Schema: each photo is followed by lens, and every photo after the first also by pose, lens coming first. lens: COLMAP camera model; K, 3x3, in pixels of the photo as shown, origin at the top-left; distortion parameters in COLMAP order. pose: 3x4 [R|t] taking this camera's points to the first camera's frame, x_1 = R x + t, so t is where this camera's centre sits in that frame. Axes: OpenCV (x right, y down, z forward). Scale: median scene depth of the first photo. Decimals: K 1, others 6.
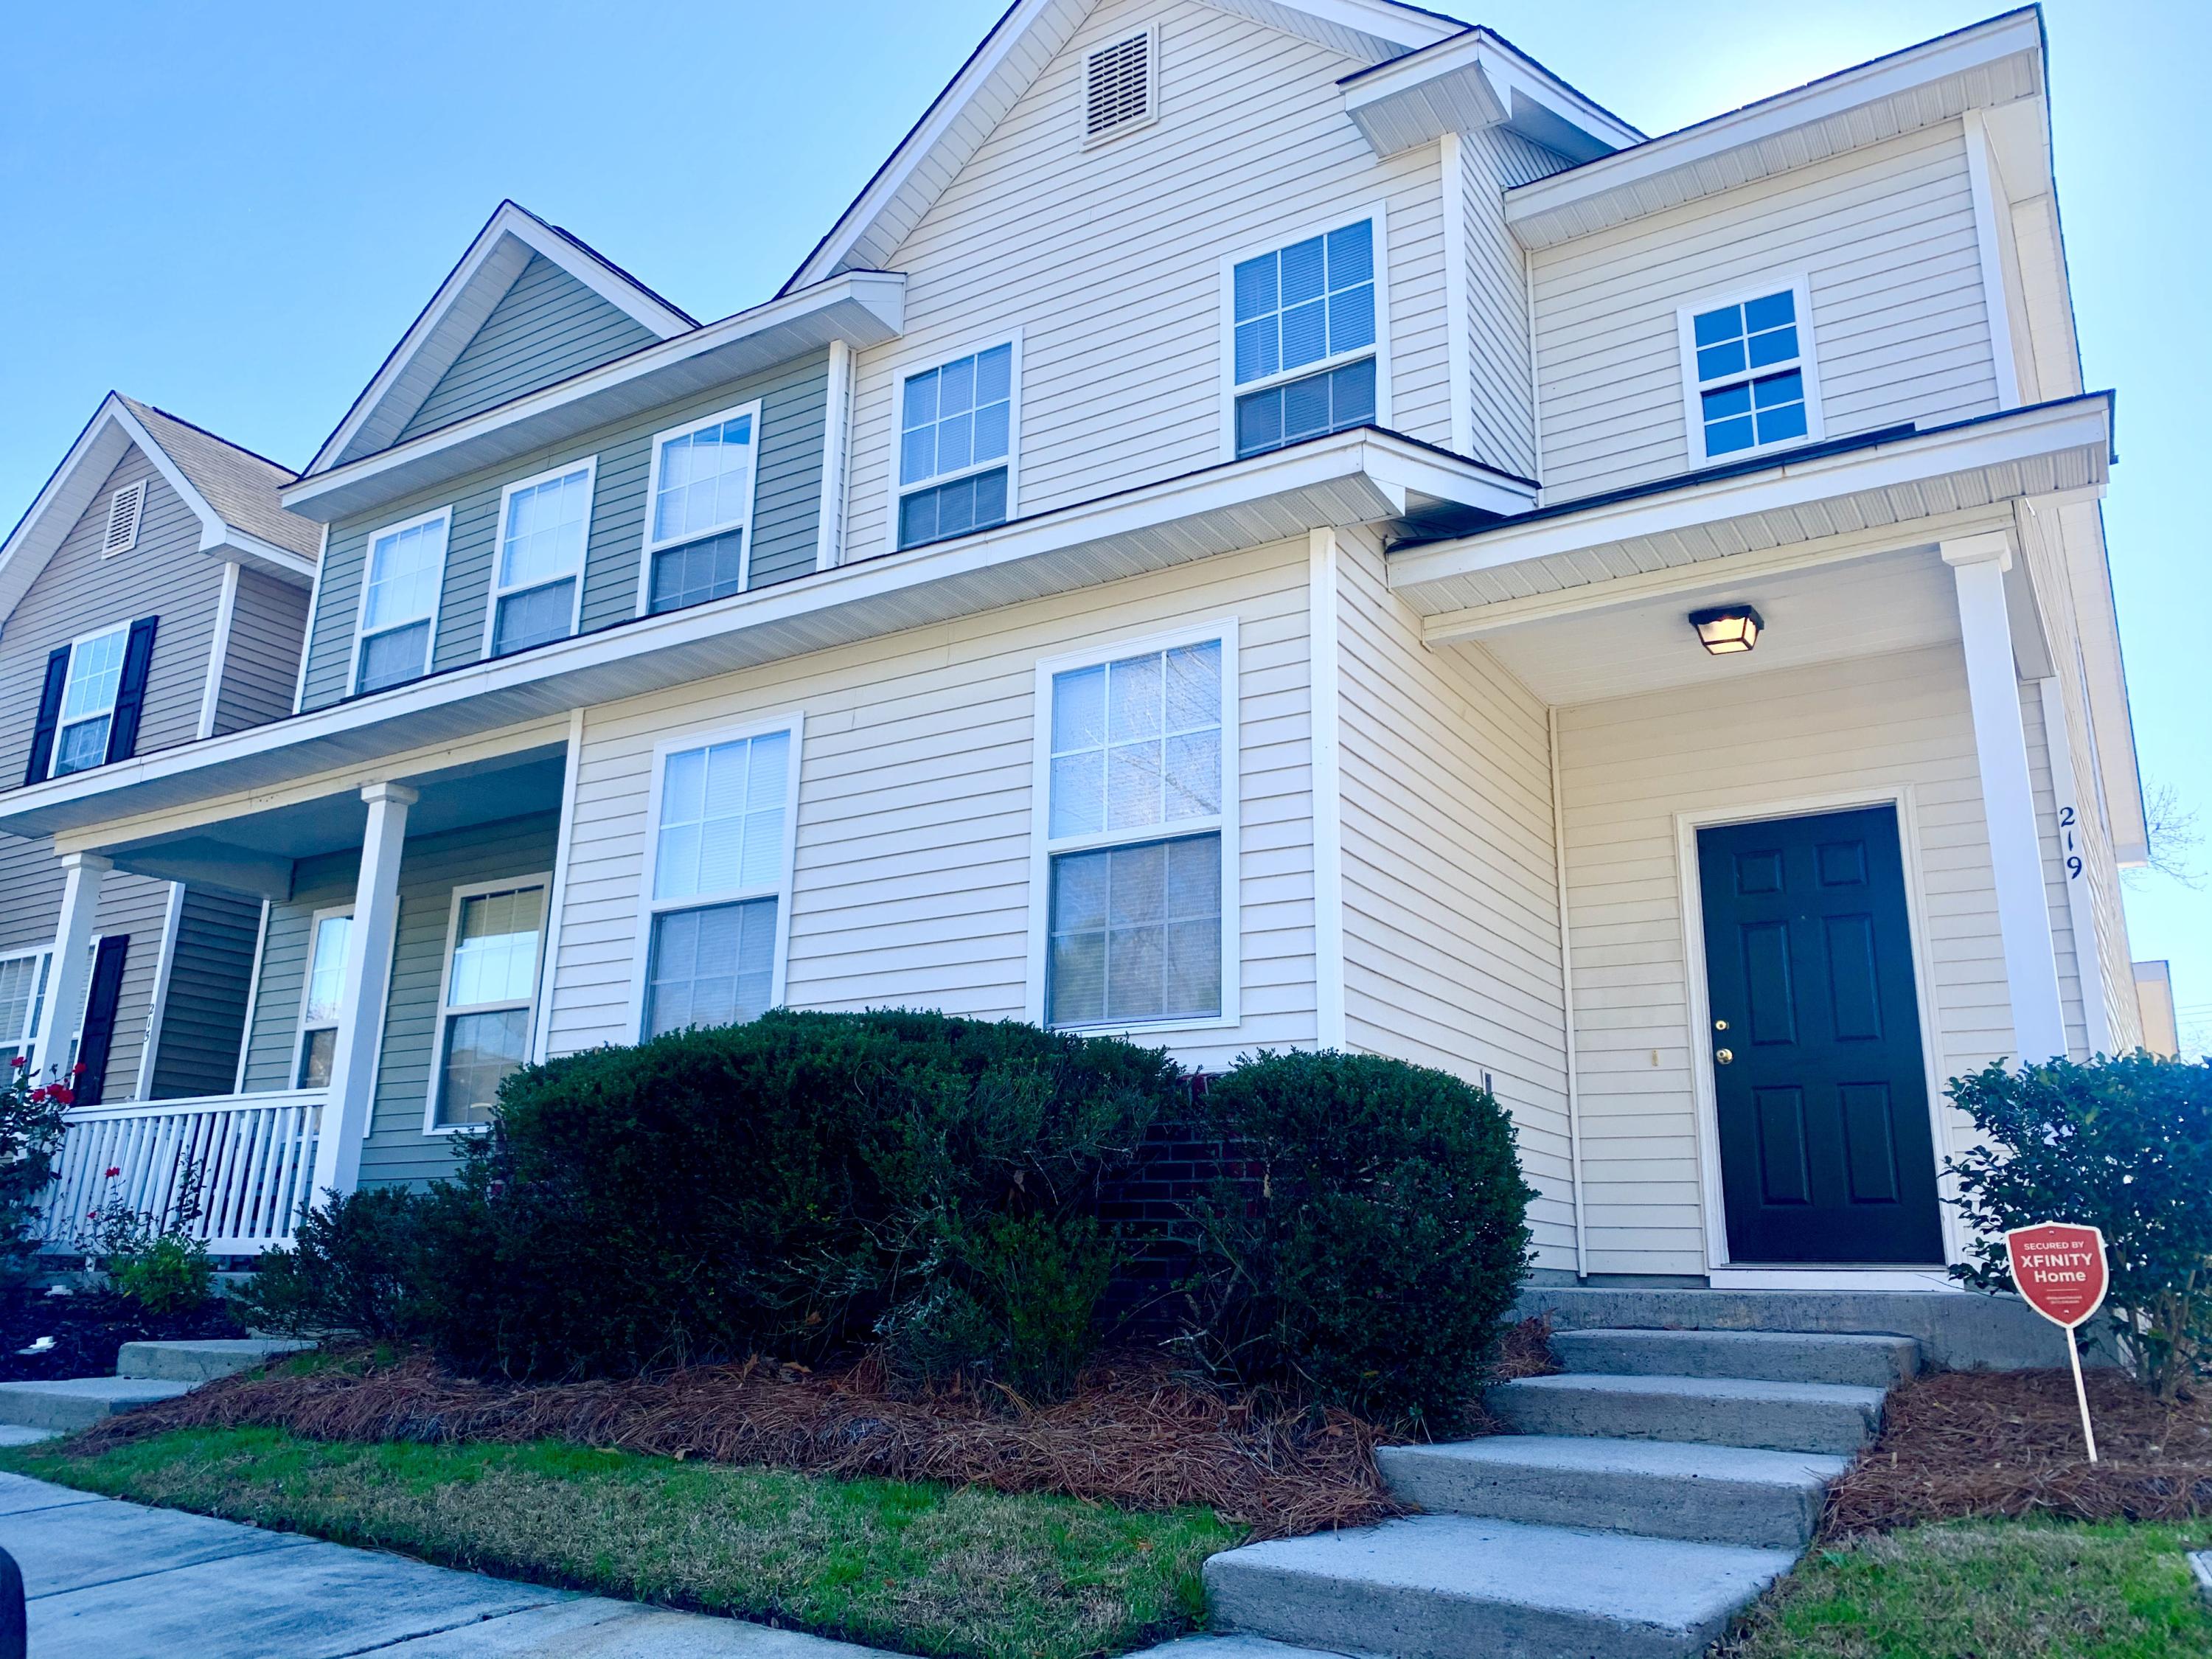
lens RADIAL K [[1700.1, 0, 1115.1], [0, 1700.1, 813.5], [0, 0, 1]] dist [0.043690, -0.033349]
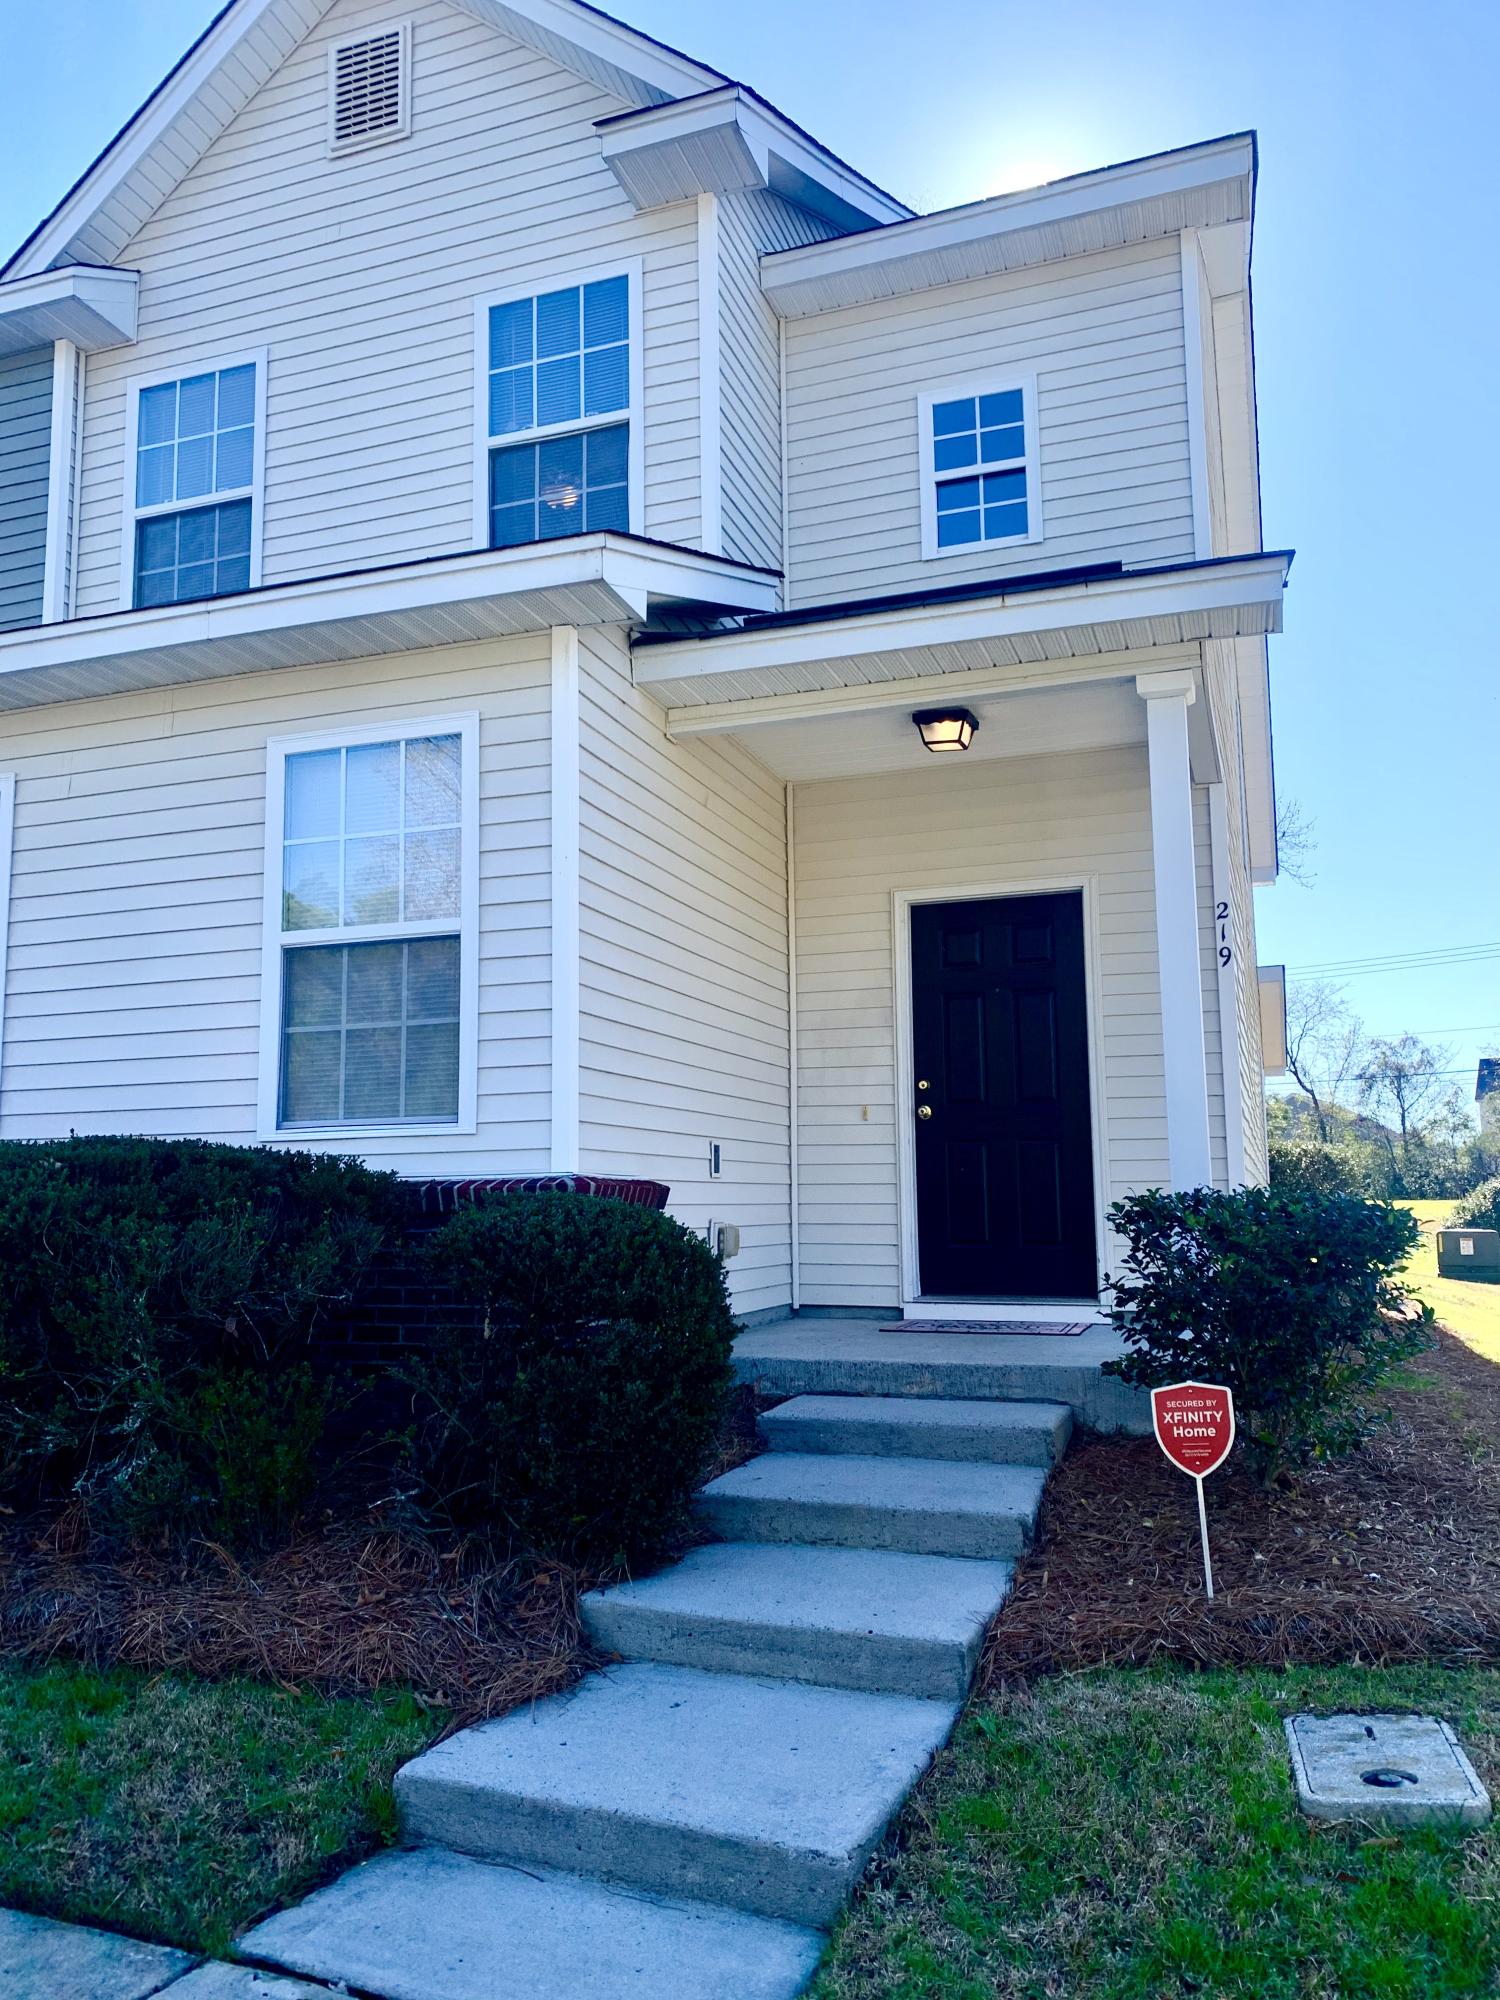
lens RADIAL K [[1537.1, 0, 735.3], [0, 1537.1, 997.2], [0, 0, 1]] dist [0.043690, -0.033349]
pose [[0.978051, -0.000007, 0.208367, 0.033349], [-0.029400, 0.989991, 0.138037, -0.082995], [-0.206283, -0.141133, 0.968261, 0.085197]]
